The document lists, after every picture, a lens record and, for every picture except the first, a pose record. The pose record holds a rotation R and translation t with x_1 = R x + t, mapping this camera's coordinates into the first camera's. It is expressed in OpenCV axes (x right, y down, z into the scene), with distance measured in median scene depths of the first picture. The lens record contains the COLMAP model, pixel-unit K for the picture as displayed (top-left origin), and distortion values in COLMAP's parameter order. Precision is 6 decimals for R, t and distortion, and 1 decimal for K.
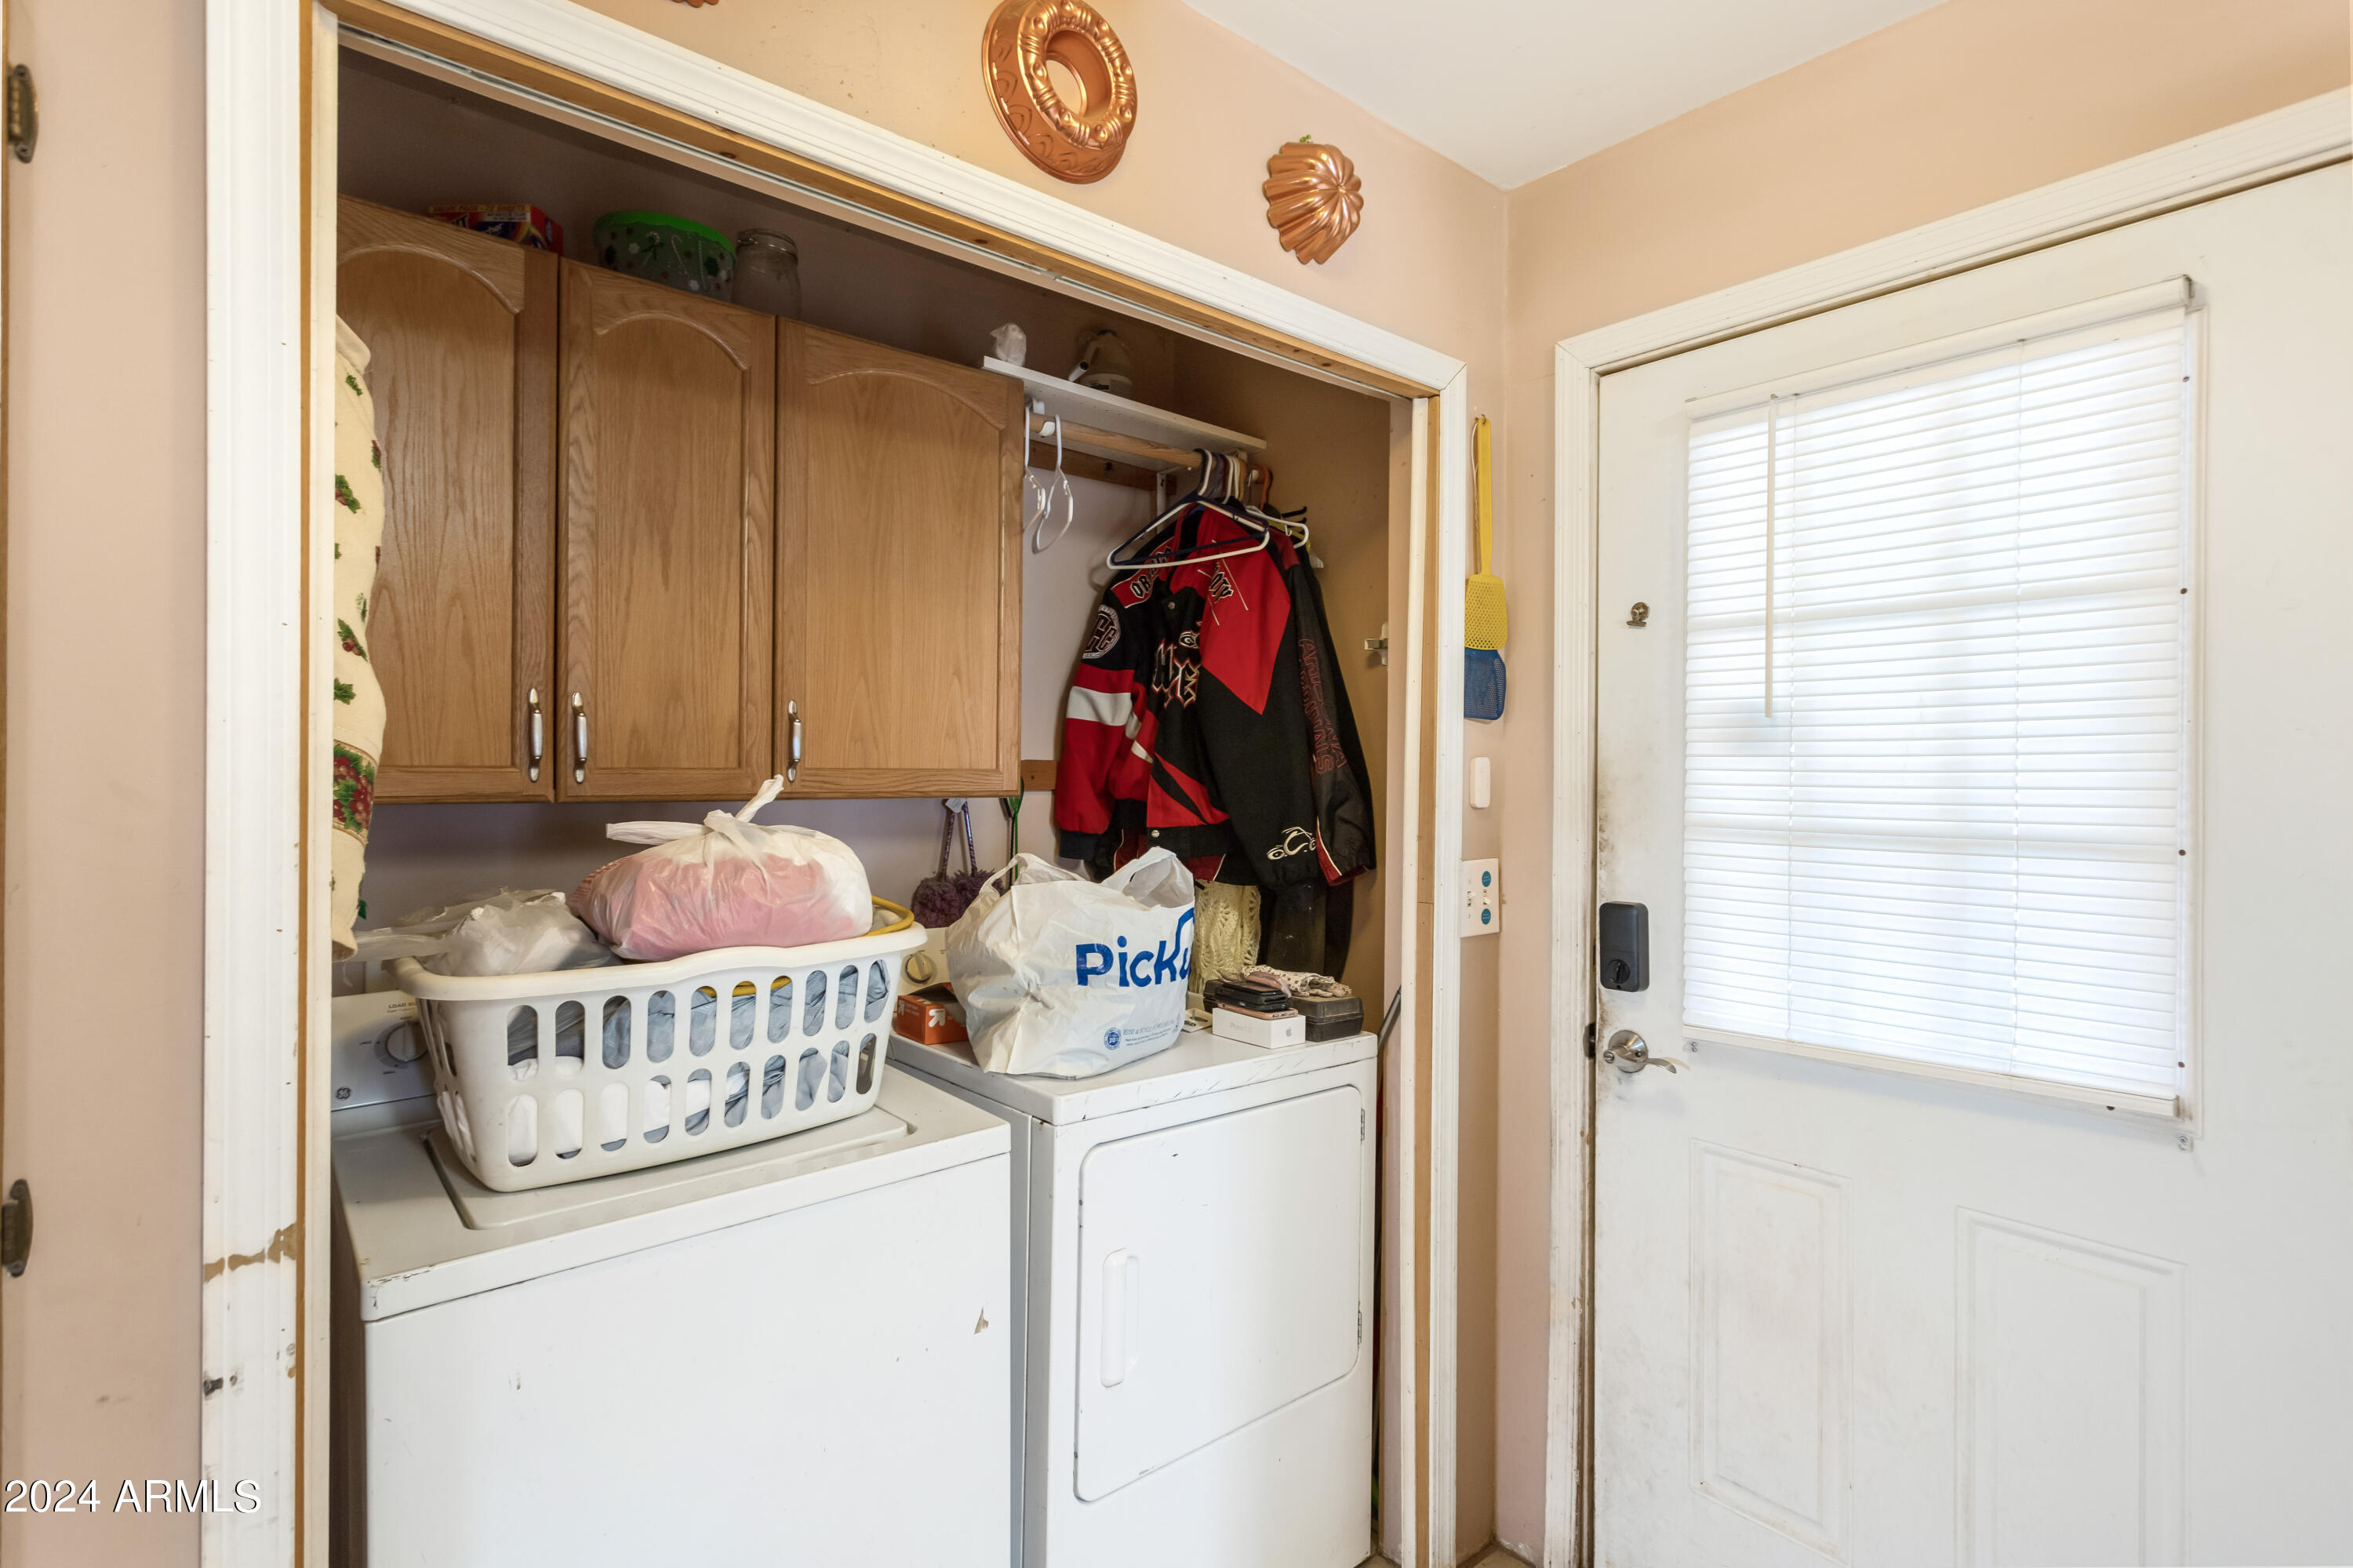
lens RADIAL K [[1104.0, 0, 1176.5], [0, 1104.0, 784.0], [0, 0, 1]] dist [-0.001412, 0.000089]
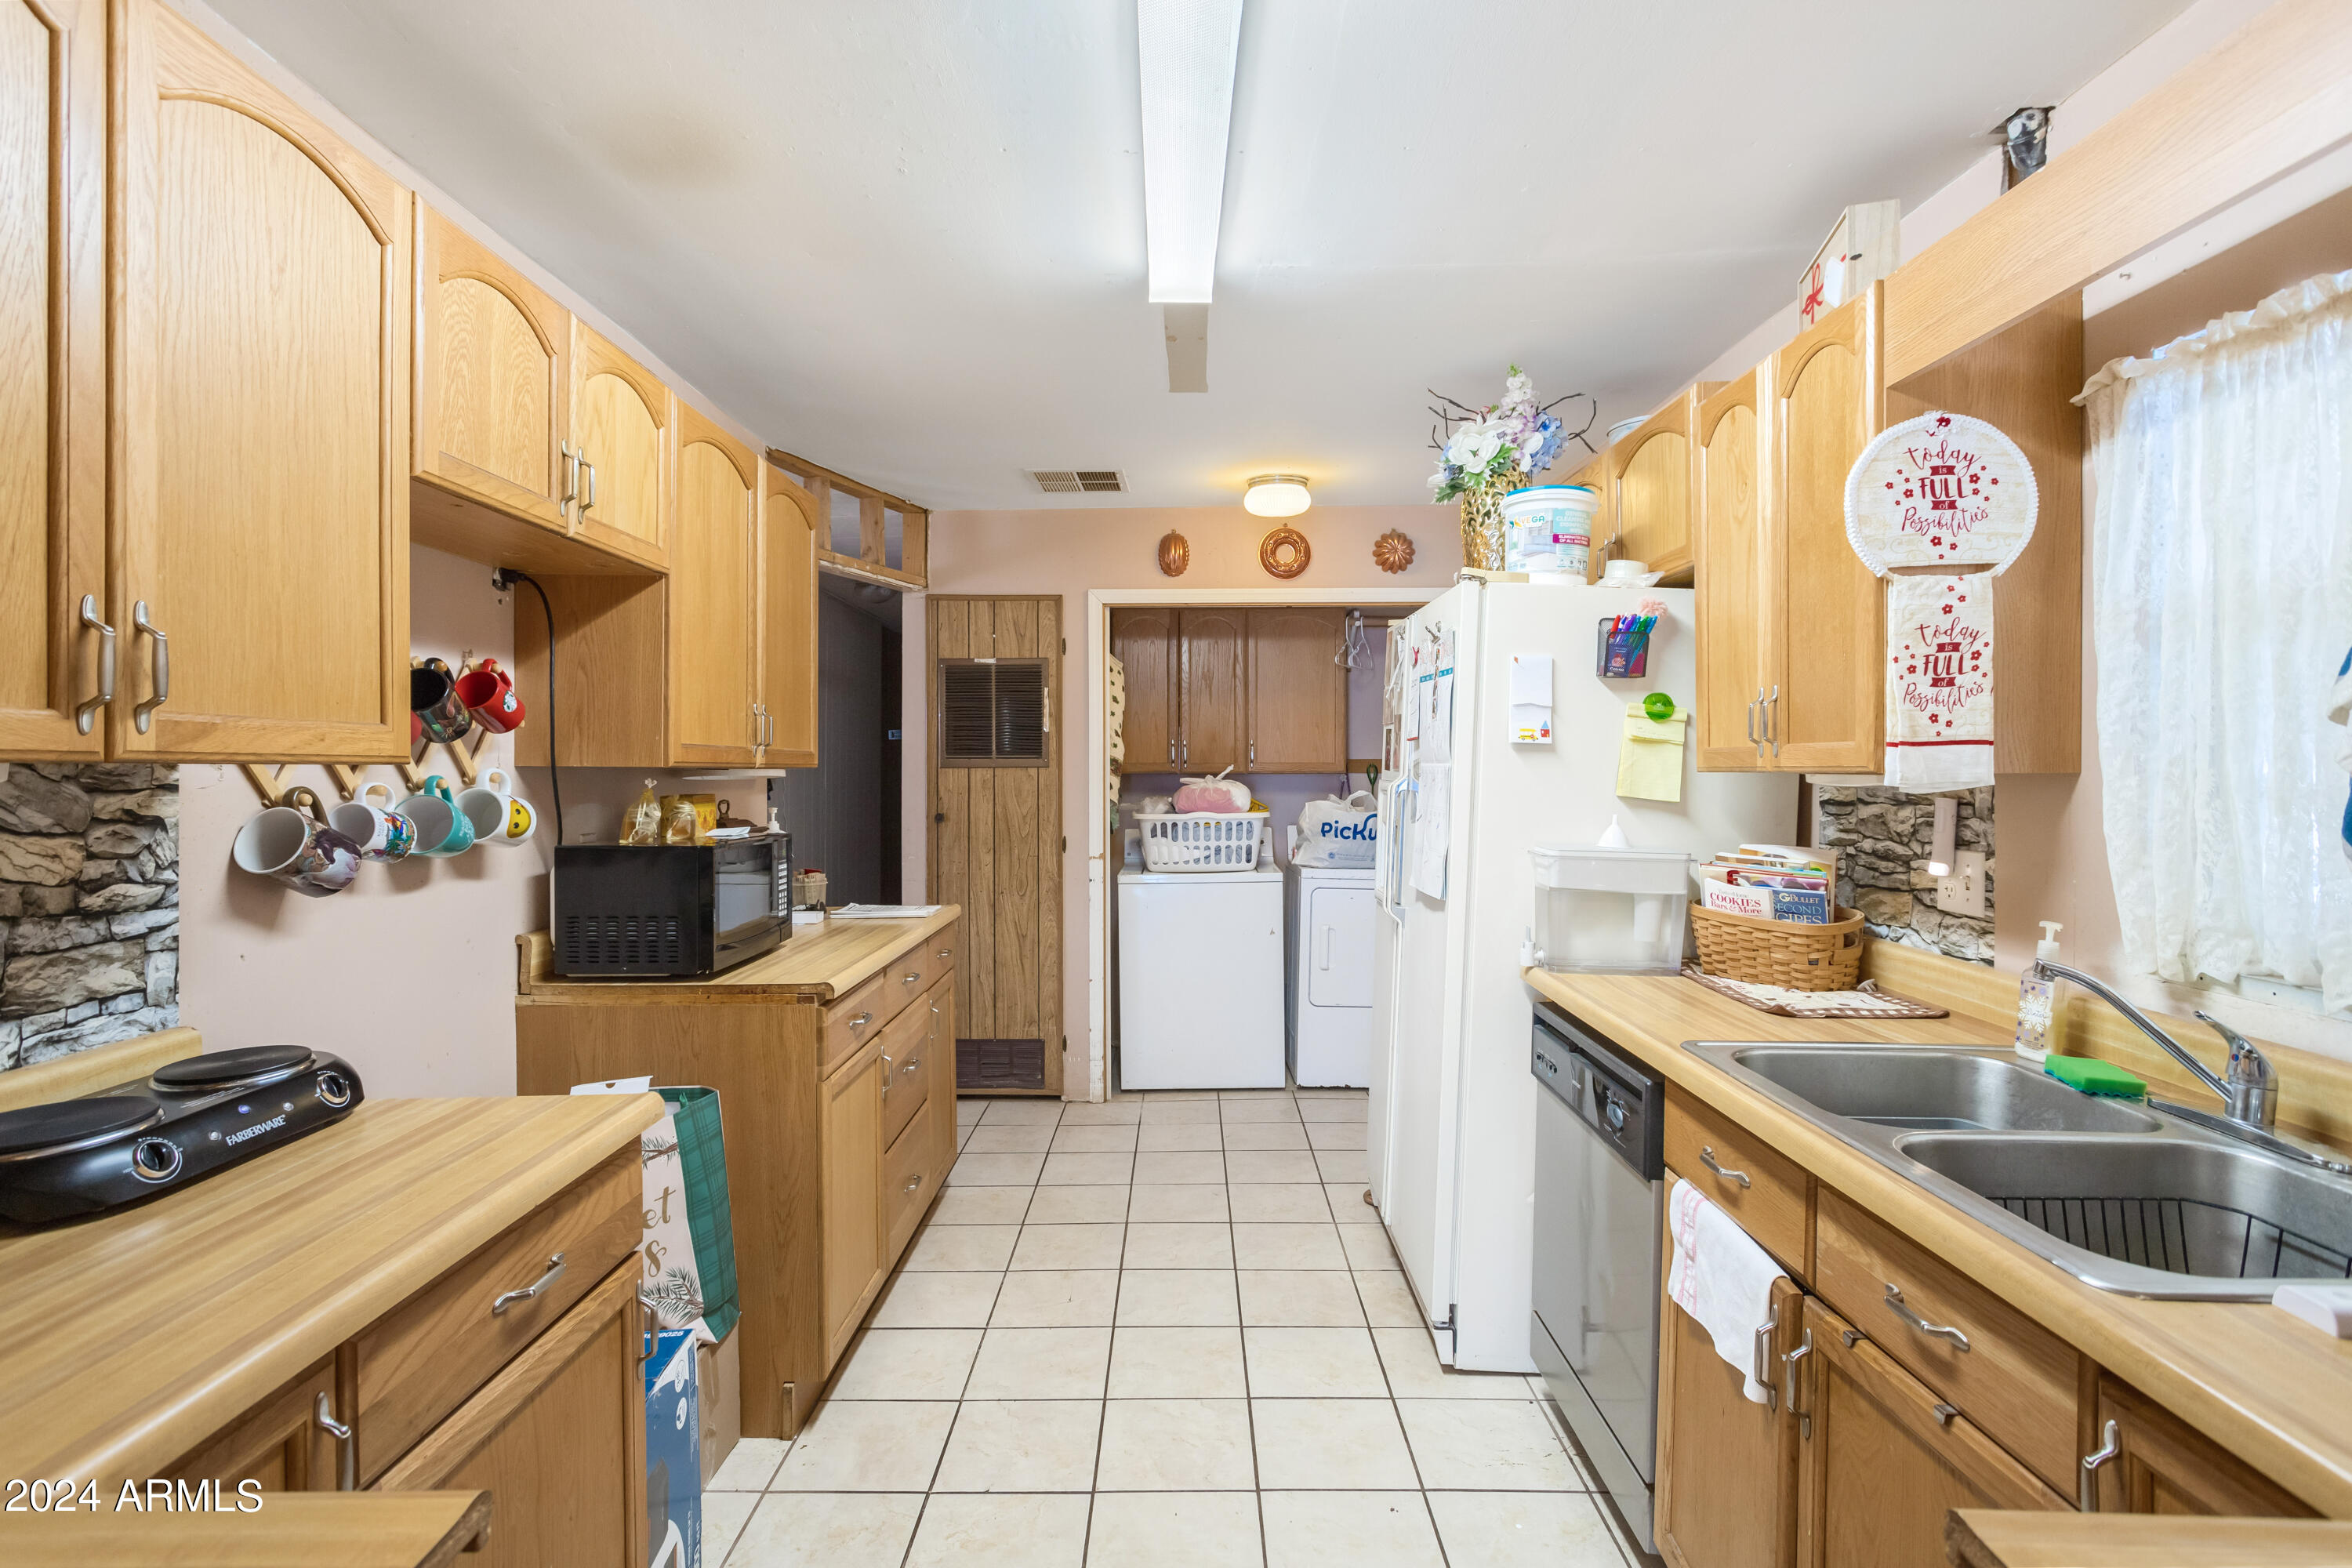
lens RADIAL K [[1103.5, 0, 1176.0], [0, 1103.5, 784.0], [0, 0, 1]] dist [-0.001412, 0.000089]
pose [[0.763124, -0.001819, -0.646250, 1.770327], [-0.000029, 0.999996, -0.002849, 0.065052], [0.646253, 0.002193, 0.763120, -1.718349]]
